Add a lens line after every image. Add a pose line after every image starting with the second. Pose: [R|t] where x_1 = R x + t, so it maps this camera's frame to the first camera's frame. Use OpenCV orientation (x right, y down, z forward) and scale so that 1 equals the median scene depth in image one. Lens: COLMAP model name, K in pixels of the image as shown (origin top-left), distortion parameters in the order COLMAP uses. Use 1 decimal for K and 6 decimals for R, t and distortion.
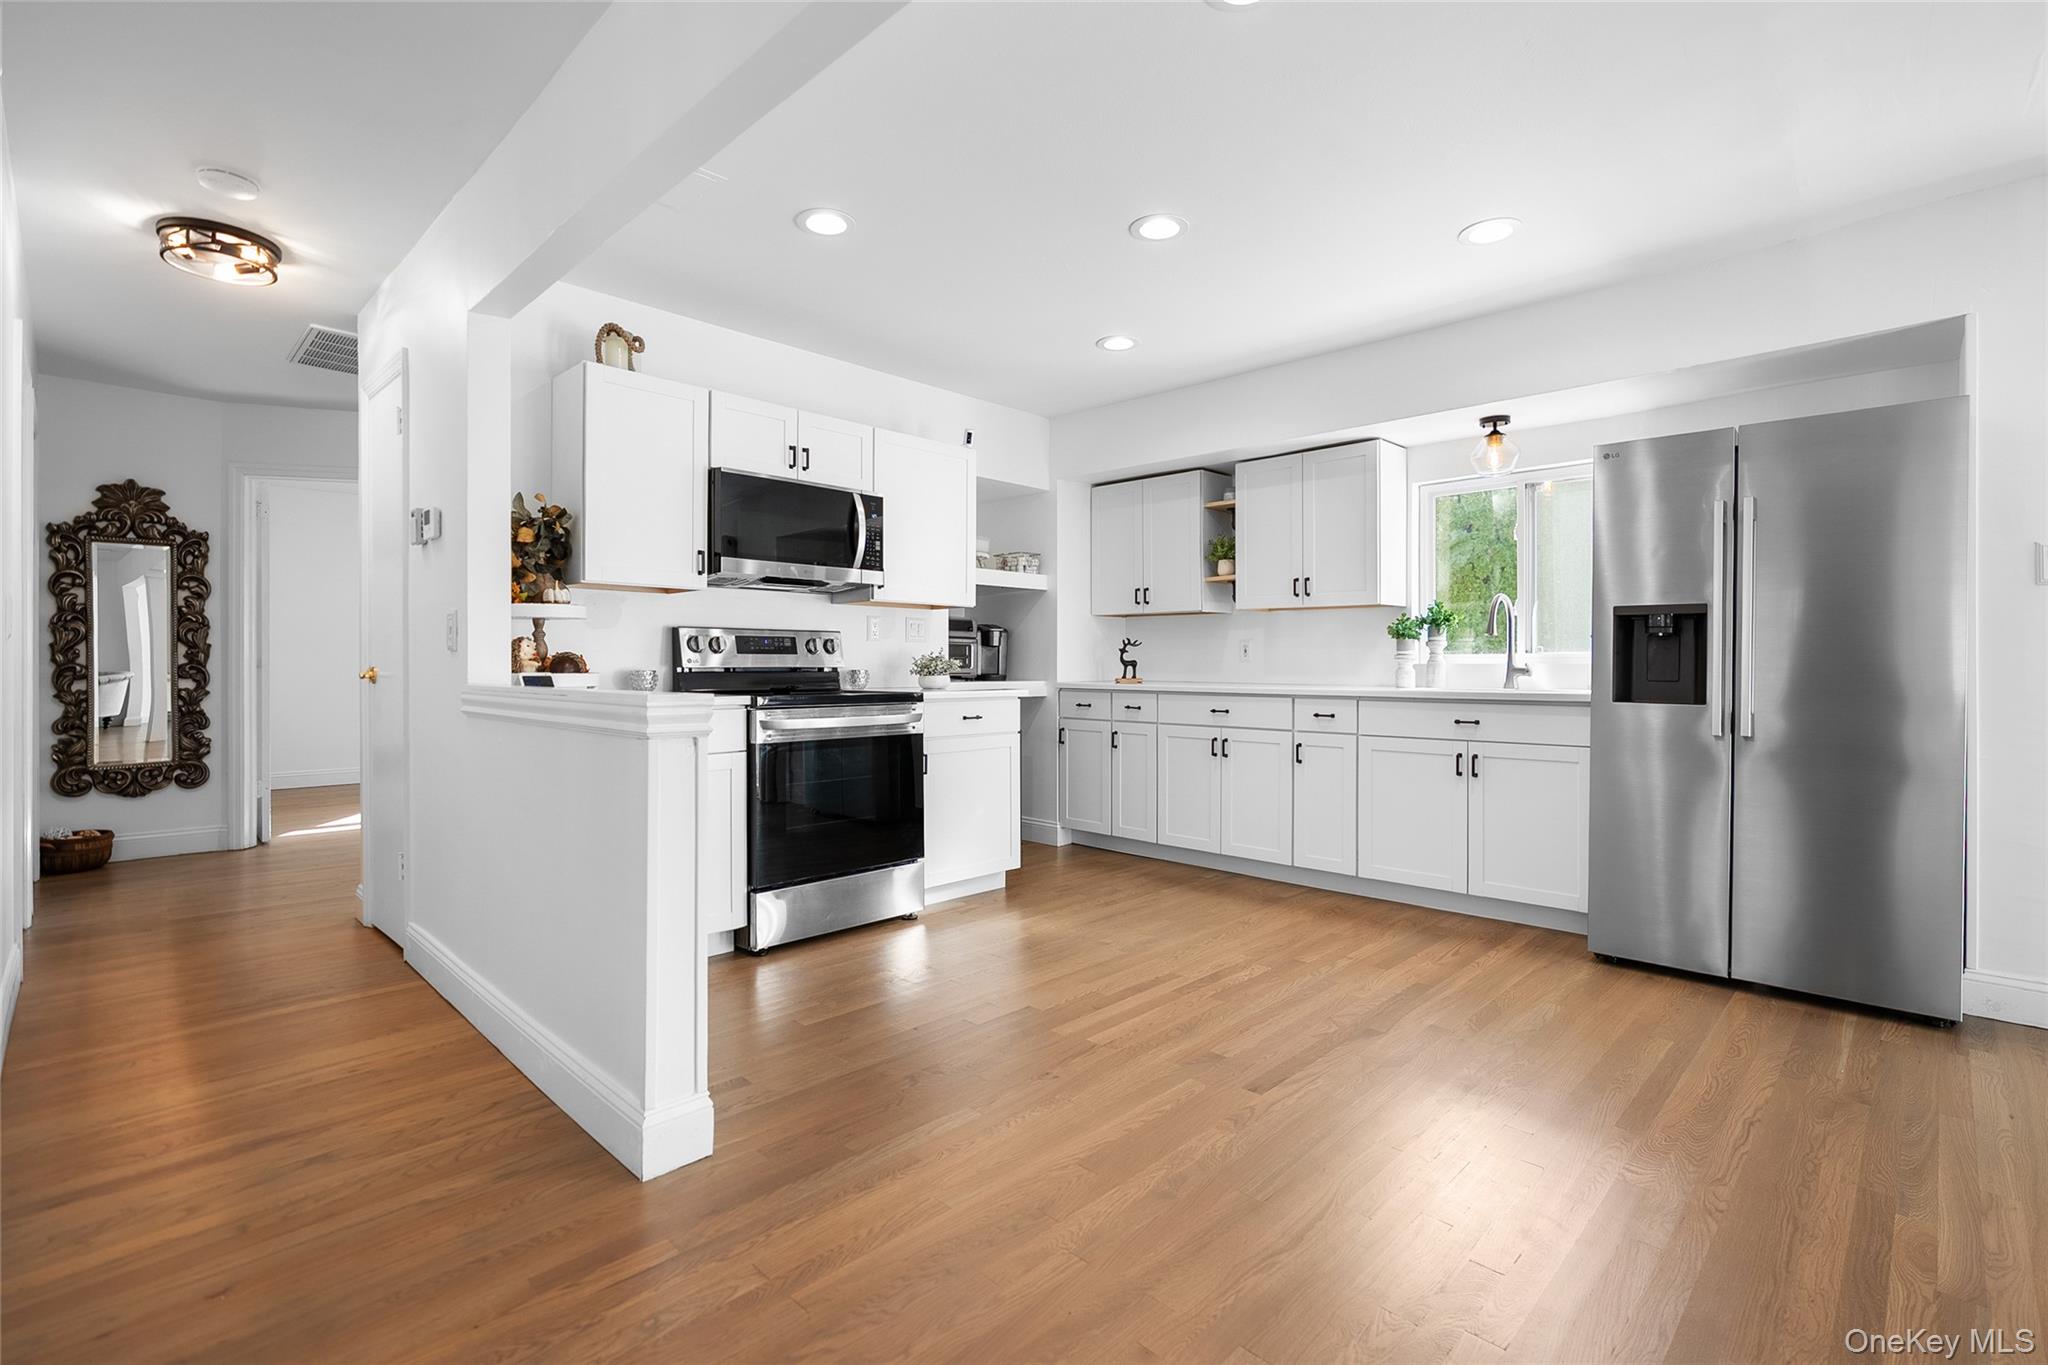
lens RADIAL K [[930.5, 0, 1026.4], [0, 930.5, 672.3], [0, 0, 1]] dist [0.000903, 0.000191]
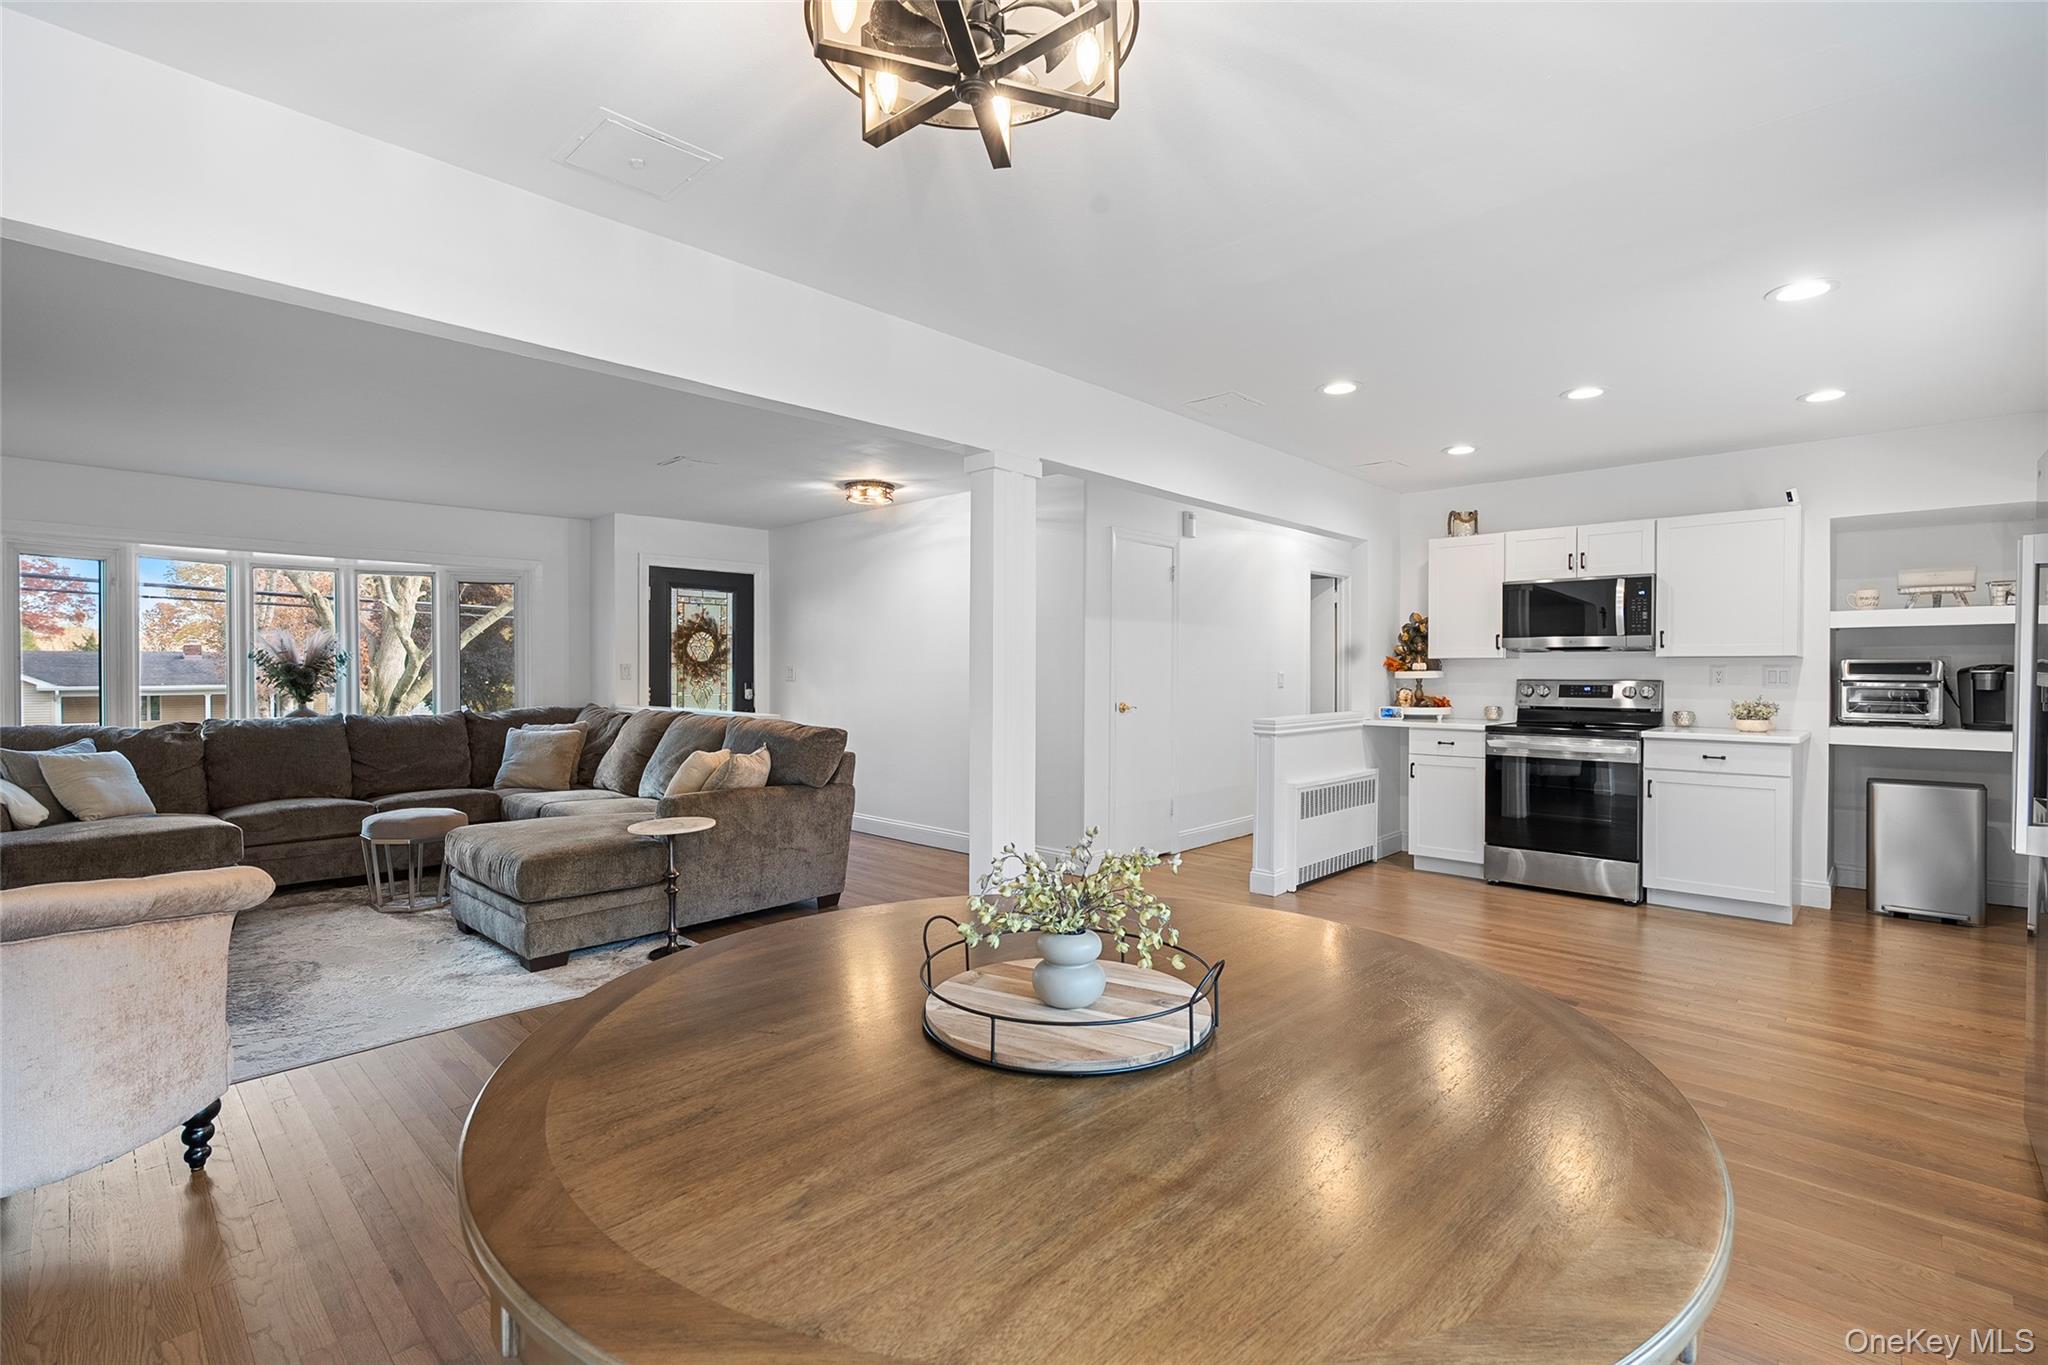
lens RADIAL K [[930.5, 0, 1026.4], [0, 930.5, 682.4], [0, 0, 1]] dist [0.000903, 0.000191]
pose [[-0.009837, 0.005115, -0.999939, 1.211818], [-0.010329, 0.999933, 0.005216, -0.044409], [0.999898, 0.010380, -0.009783, 0.175832]]
